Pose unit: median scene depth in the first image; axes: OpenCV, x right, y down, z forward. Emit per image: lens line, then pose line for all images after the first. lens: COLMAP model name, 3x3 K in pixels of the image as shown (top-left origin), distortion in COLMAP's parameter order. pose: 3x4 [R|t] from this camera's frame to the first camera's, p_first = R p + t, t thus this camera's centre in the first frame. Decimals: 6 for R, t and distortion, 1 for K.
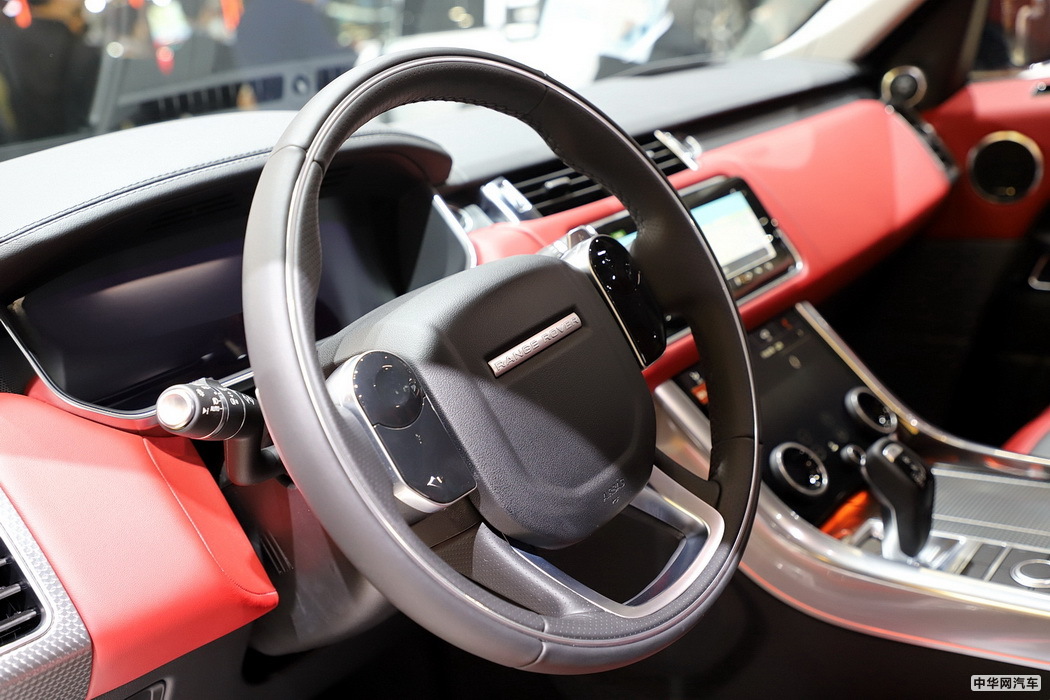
lens RADIAL K [[1190.3, 0, 525.0], [0, 1190.3, 350.0], [0, 0, 1]] dist [0.070611, 0.007003]
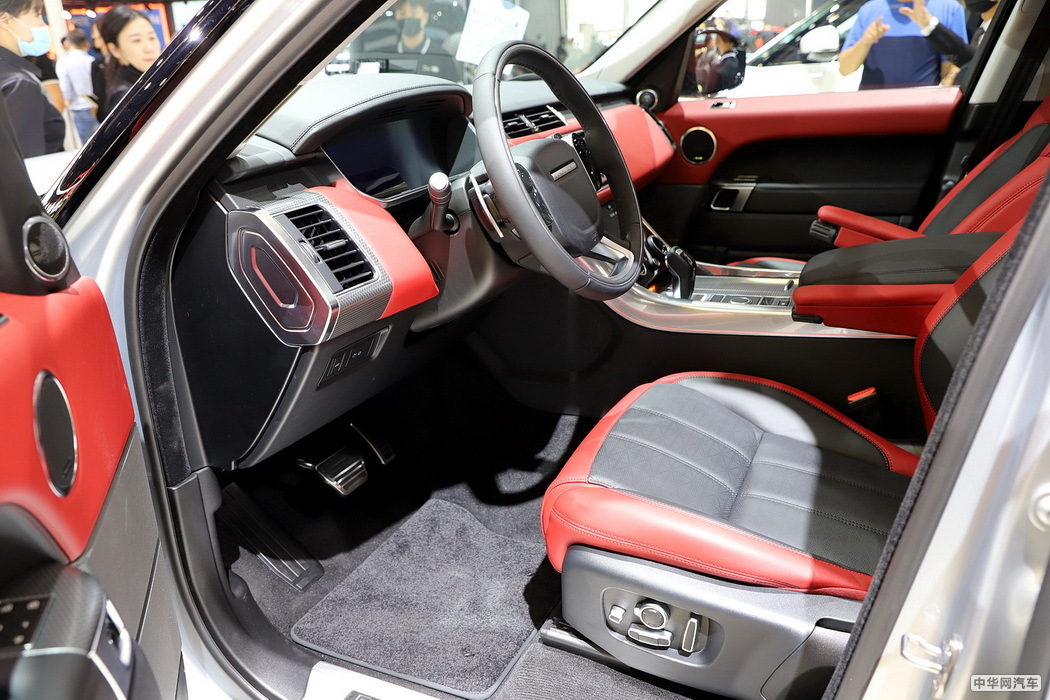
lens RADIAL K [[898.8, 0, 525.0], [0, 898.8, 350.0], [0, 0, 1]] dist [0.006782, 0.001768]
pose [[0.967885, -0.011860, 0.251113, -0.326279], [0.005006, 0.999598, 0.027915, 0.188753], [-0.251343, -0.025761, 0.967555, -0.443724]]
